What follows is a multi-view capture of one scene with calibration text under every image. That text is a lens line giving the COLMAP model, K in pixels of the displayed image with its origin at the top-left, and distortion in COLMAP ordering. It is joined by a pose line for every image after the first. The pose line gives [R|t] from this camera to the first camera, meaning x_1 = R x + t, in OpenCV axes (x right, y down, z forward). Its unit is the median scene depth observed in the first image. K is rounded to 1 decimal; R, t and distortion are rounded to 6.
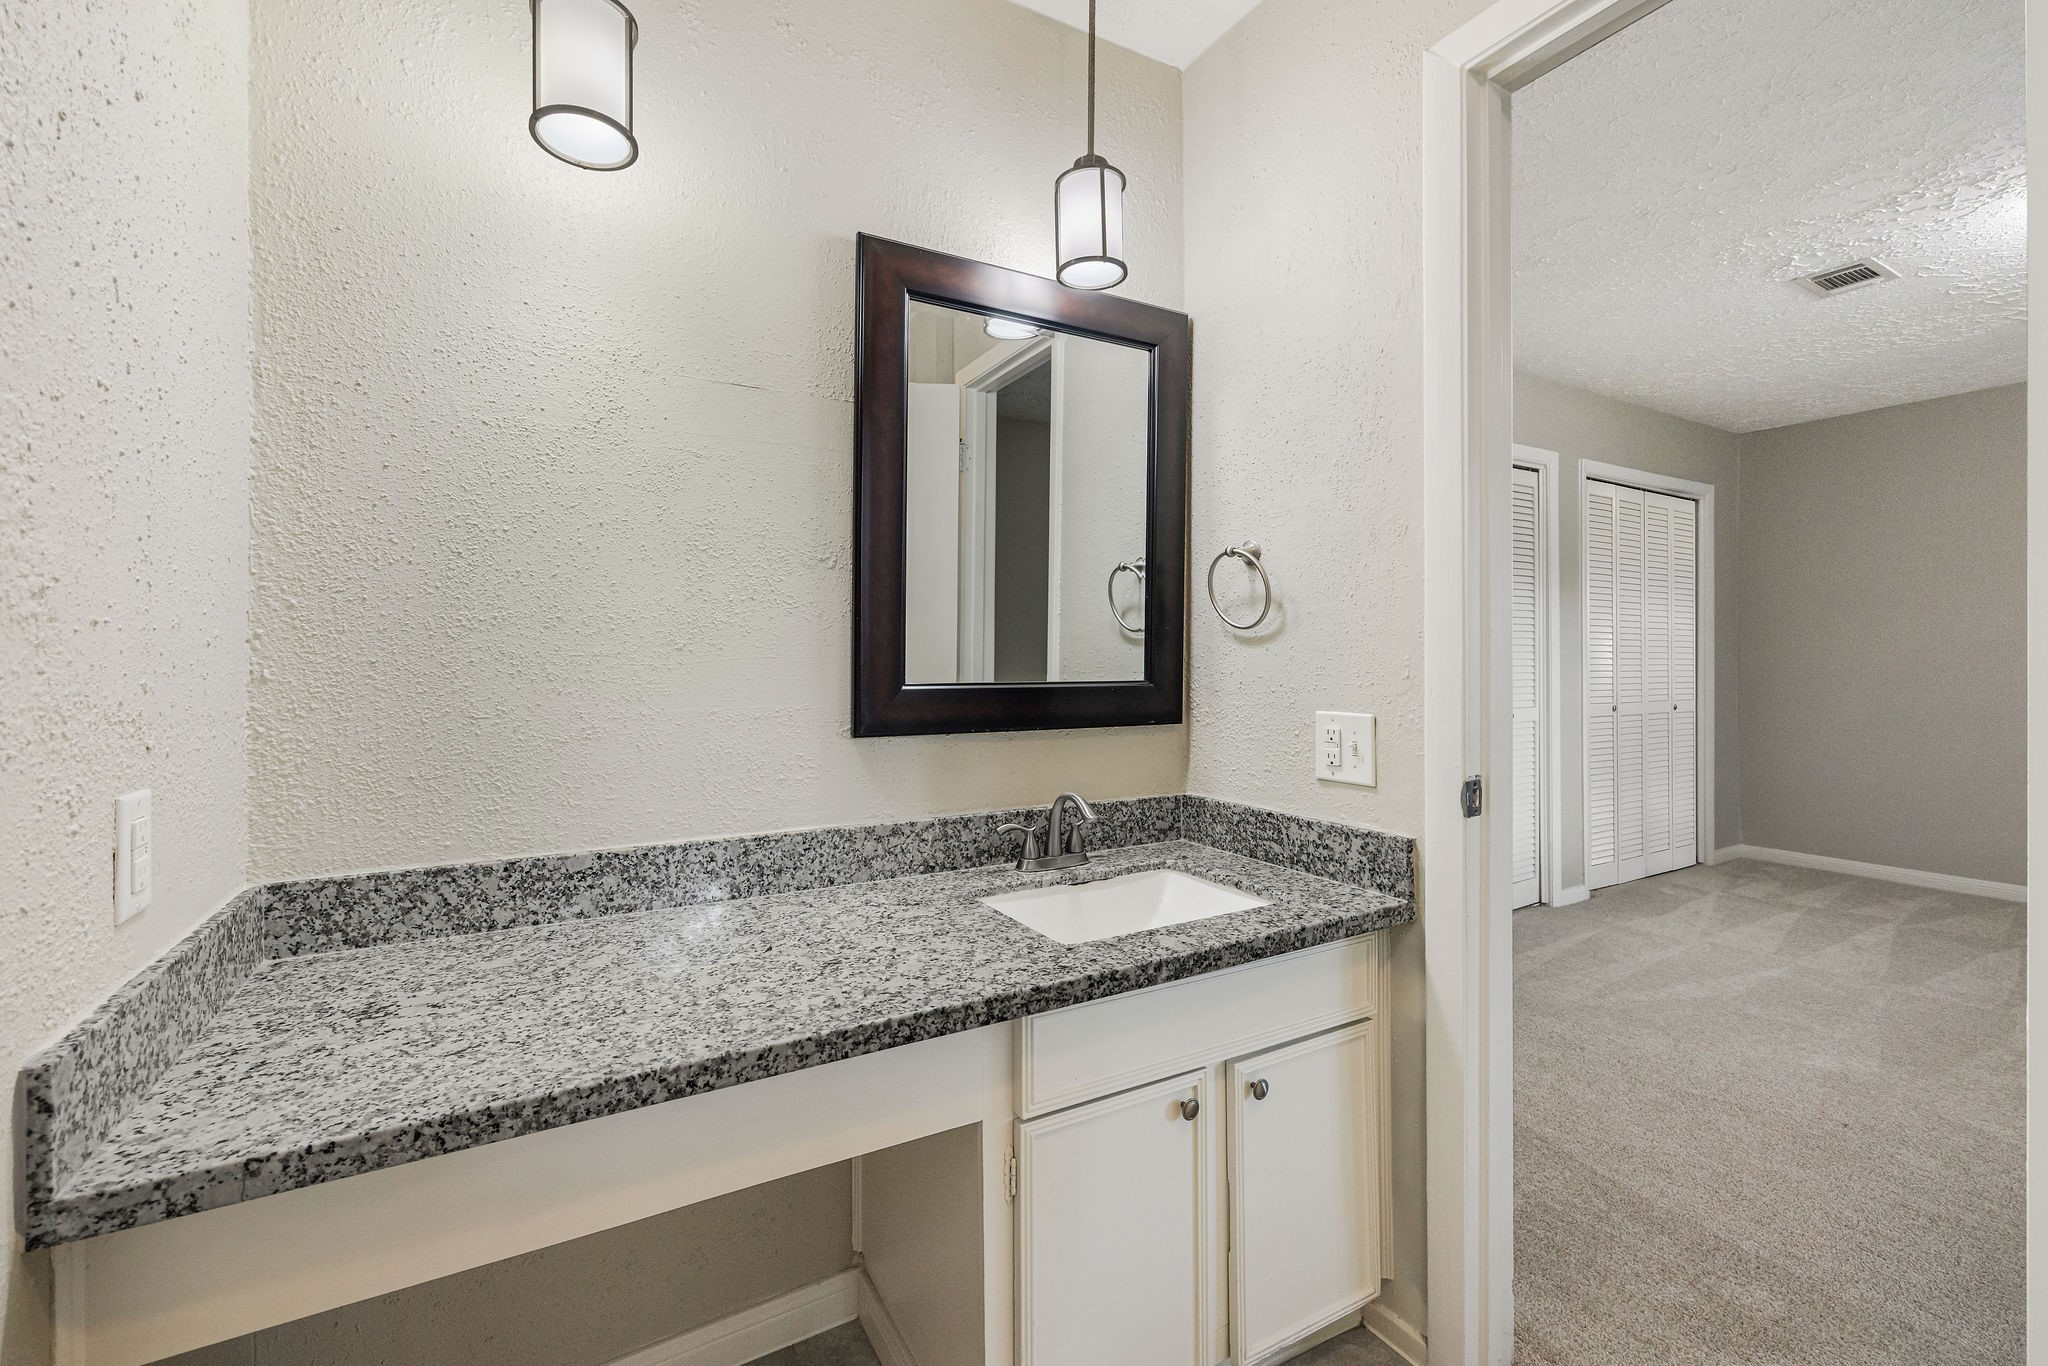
lens RADIAL K [[842.0, 0, 1018.8], [0, 842.0, 672.1], [0, 0, 1]] dist [-0.001587, 0.000043]
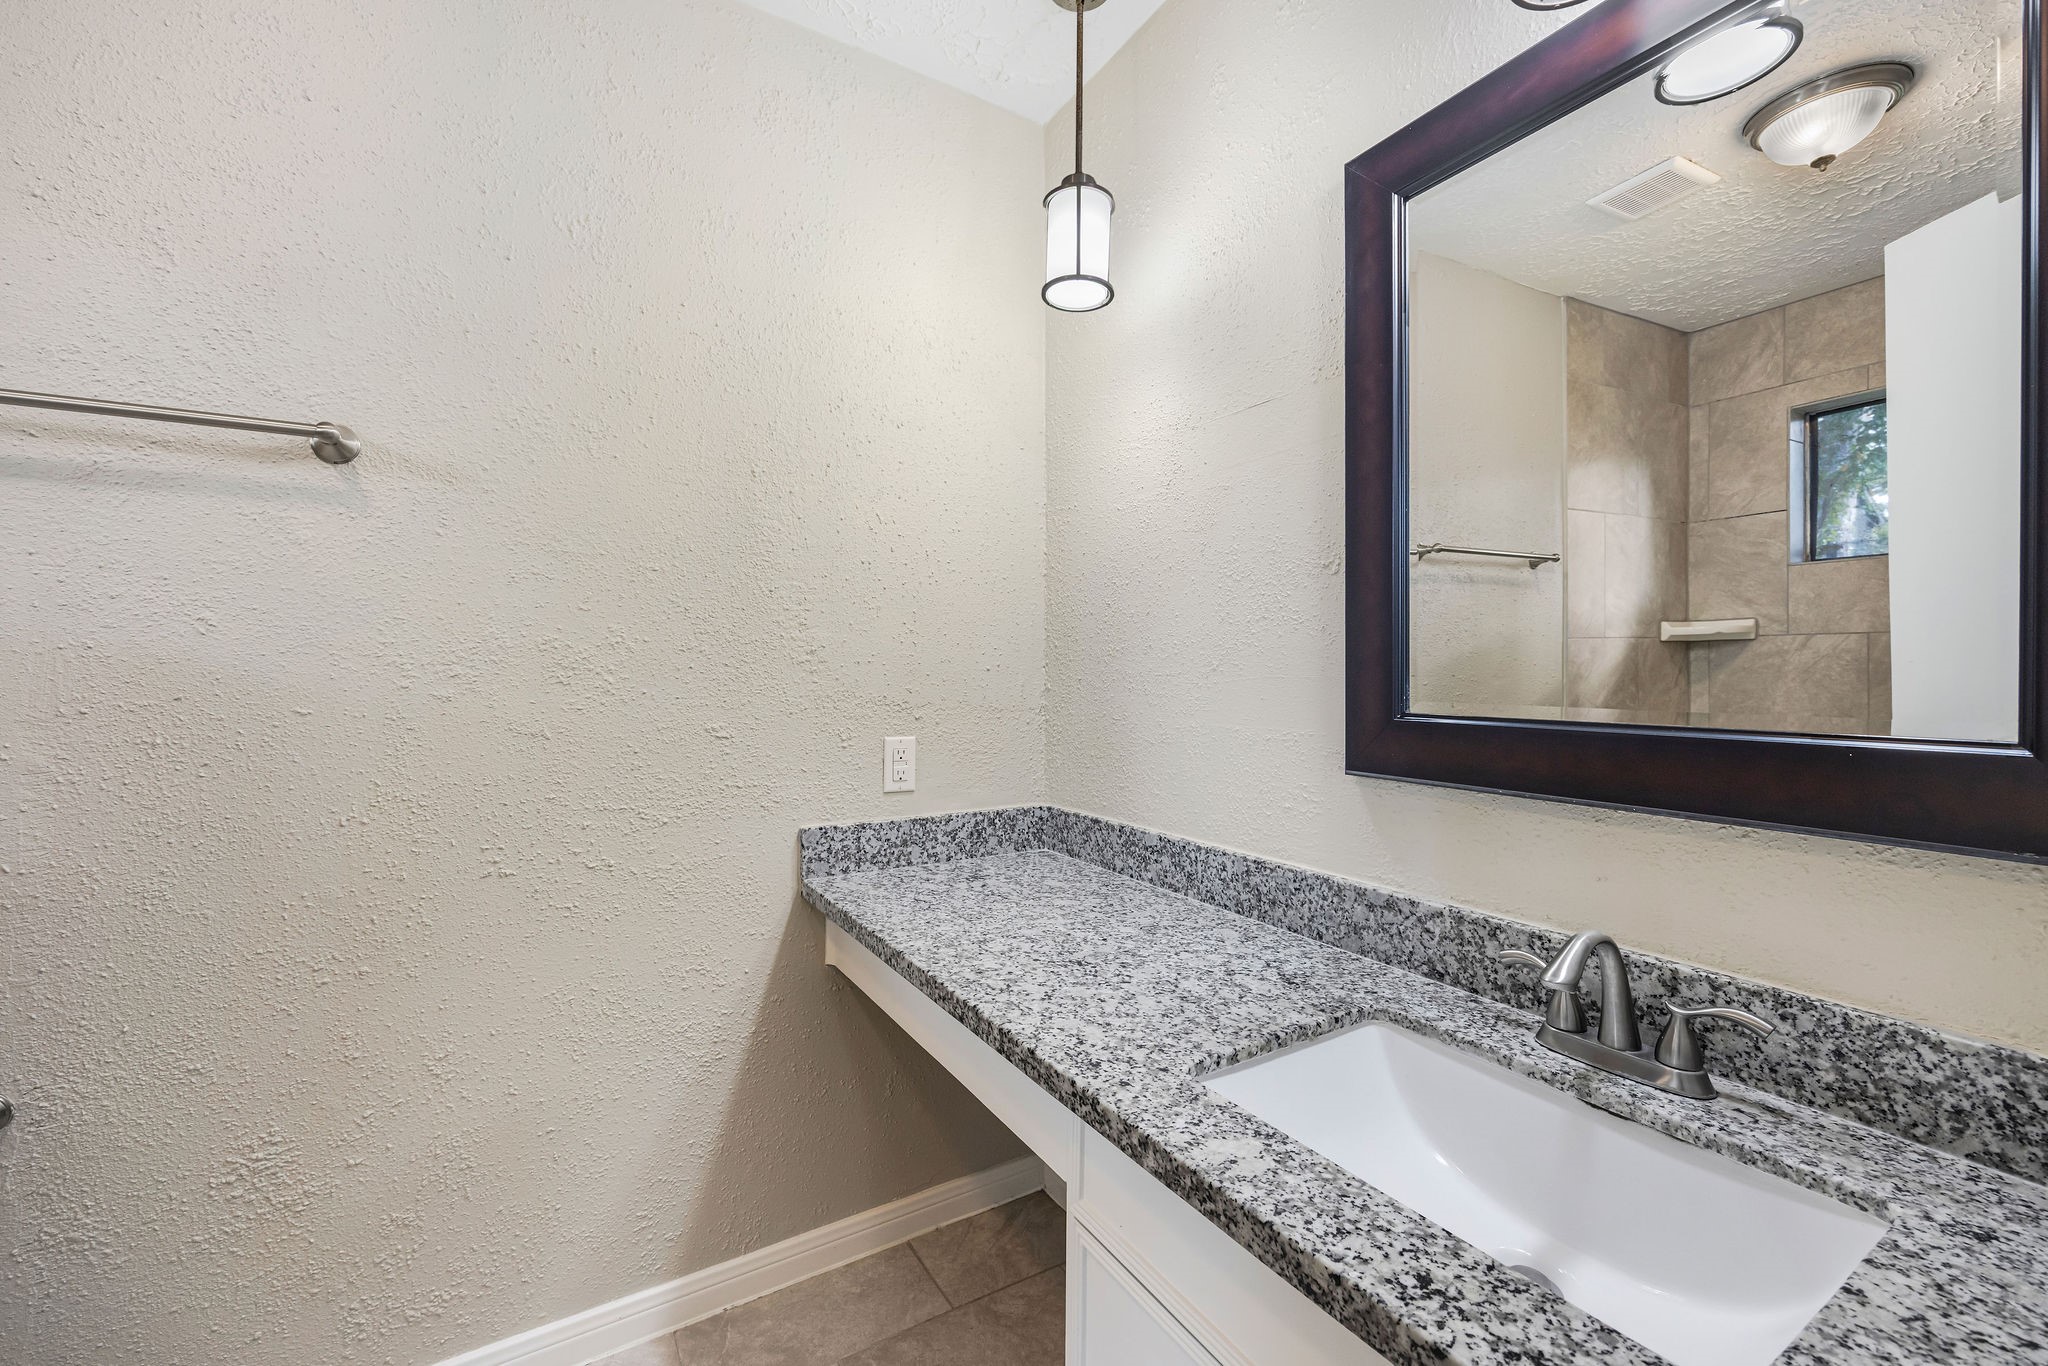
lens RADIAL K [[827.5, 0, 1024.0], [0, 827.5, 683.0], [0, 0, 1]] dist [0.001107, 0.000467]
pose [[0.032512, 0.010869, -0.999412, 0.735095], [-0.015639, 0.999824, 0.010365, -0.018944], [0.999349, 0.015293, 0.032676, 0.789286]]
